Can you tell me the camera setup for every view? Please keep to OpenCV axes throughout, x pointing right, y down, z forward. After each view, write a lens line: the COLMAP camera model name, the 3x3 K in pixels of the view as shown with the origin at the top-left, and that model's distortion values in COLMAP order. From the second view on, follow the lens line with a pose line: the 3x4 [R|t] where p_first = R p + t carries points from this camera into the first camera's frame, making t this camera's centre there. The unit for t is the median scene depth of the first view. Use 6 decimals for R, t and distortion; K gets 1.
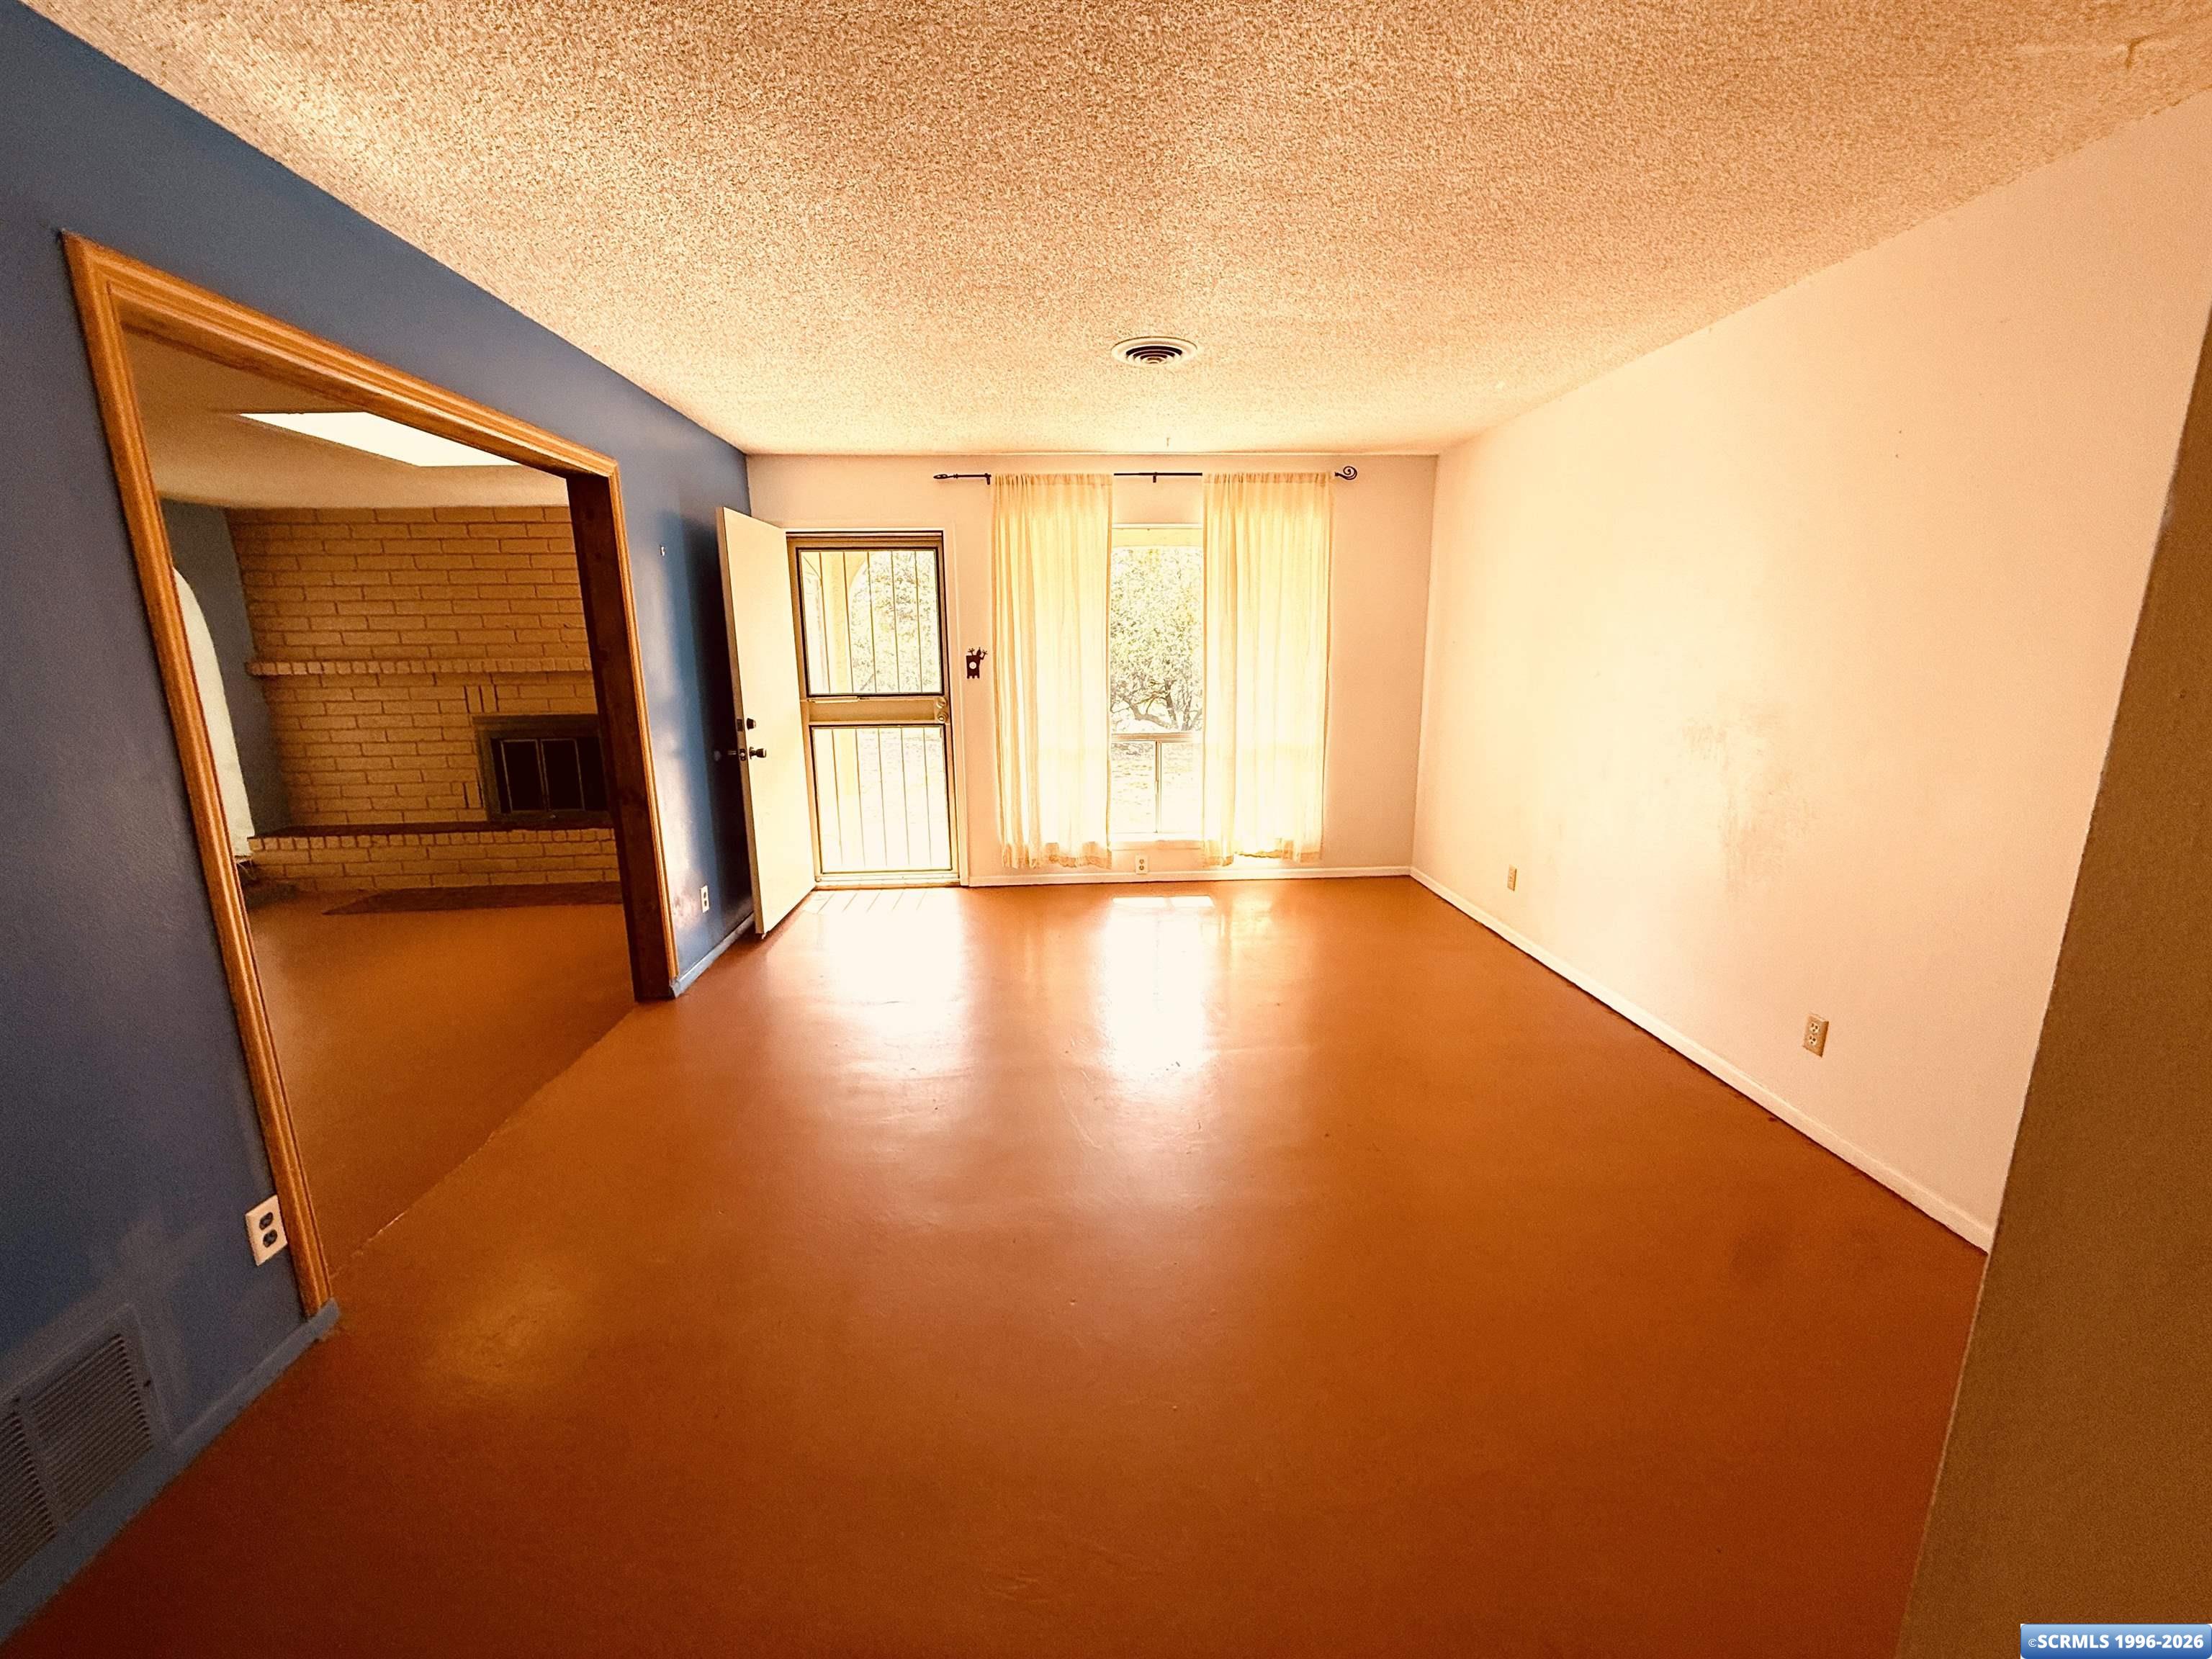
lens RADIAL K [[878.4, 0, 1097.9], [0, 878.4, 827.2], [0, 0, 1]] dist [-0.001197, -0.000202]
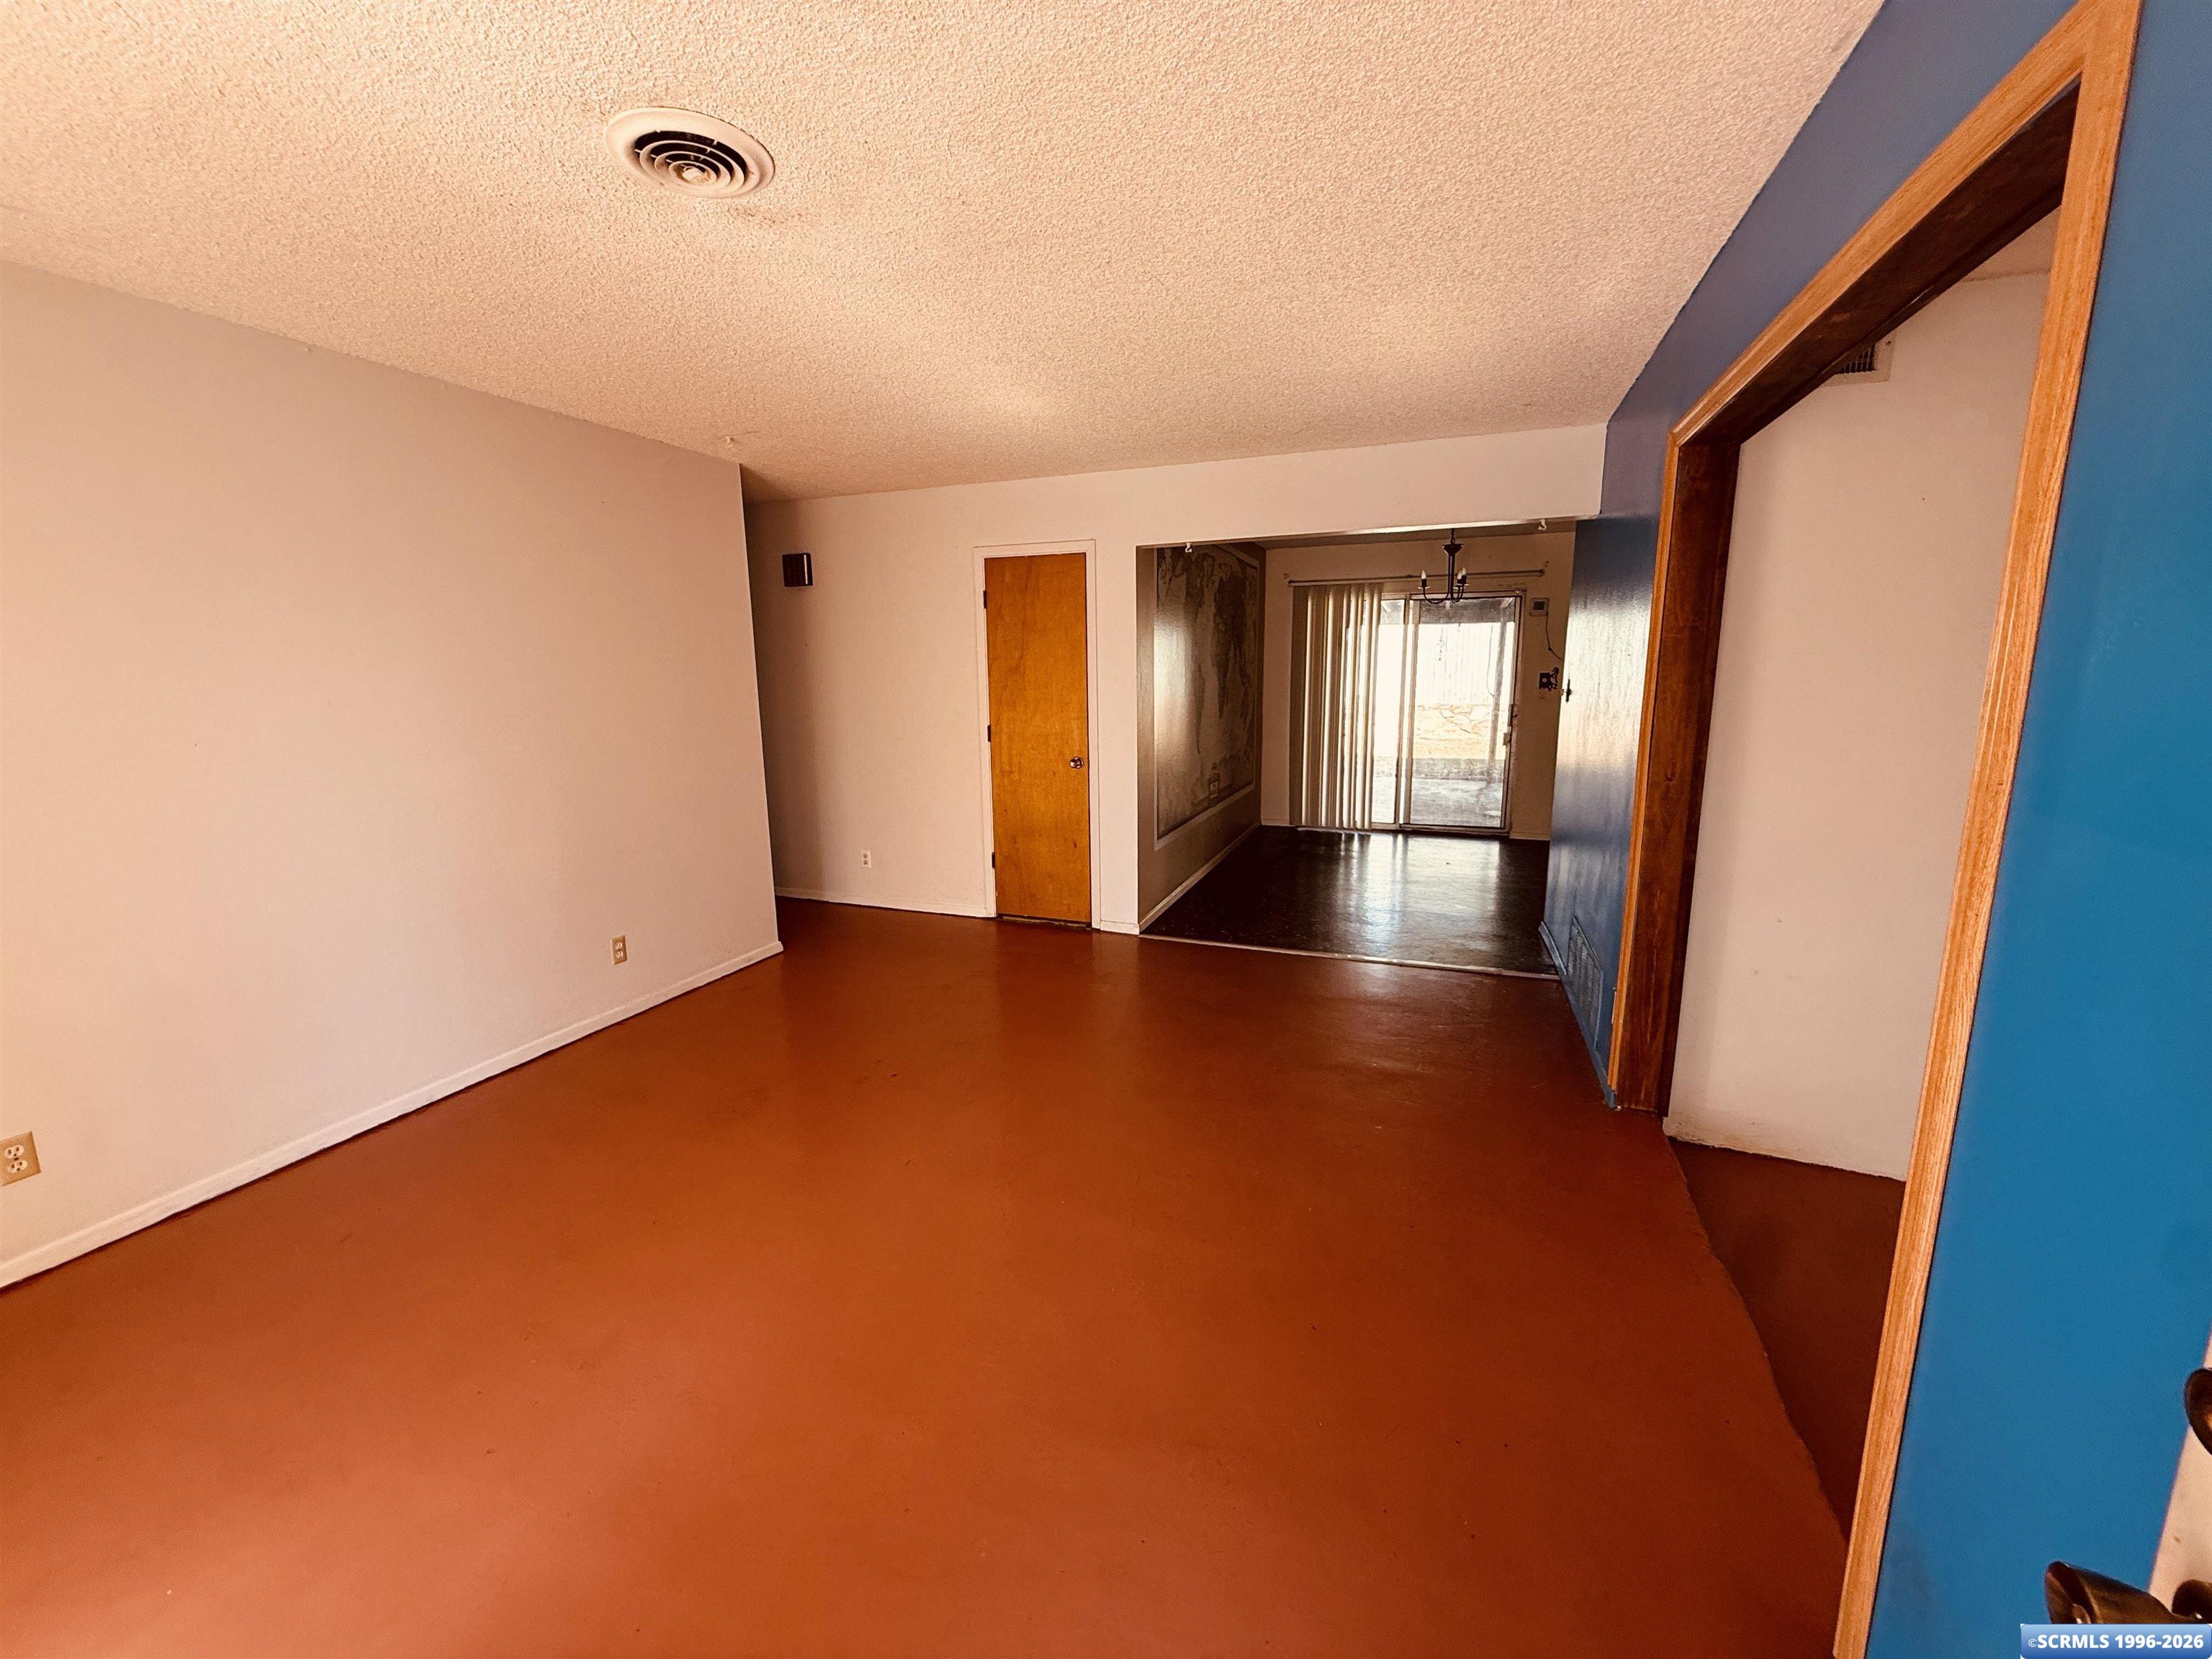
lens RADIAL K [[878.4, 0, 1097.9], [0, 878.4, 827.2], [0, 0, 1]] dist [-0.001197, -0.000202]
pose [[-0.909277, -0.034903, 0.414726, -0.257666], [0.122758, 0.929654, 0.347382, -0.184386], [-0.397676, 0.366778, -0.841028, 0.923851]]
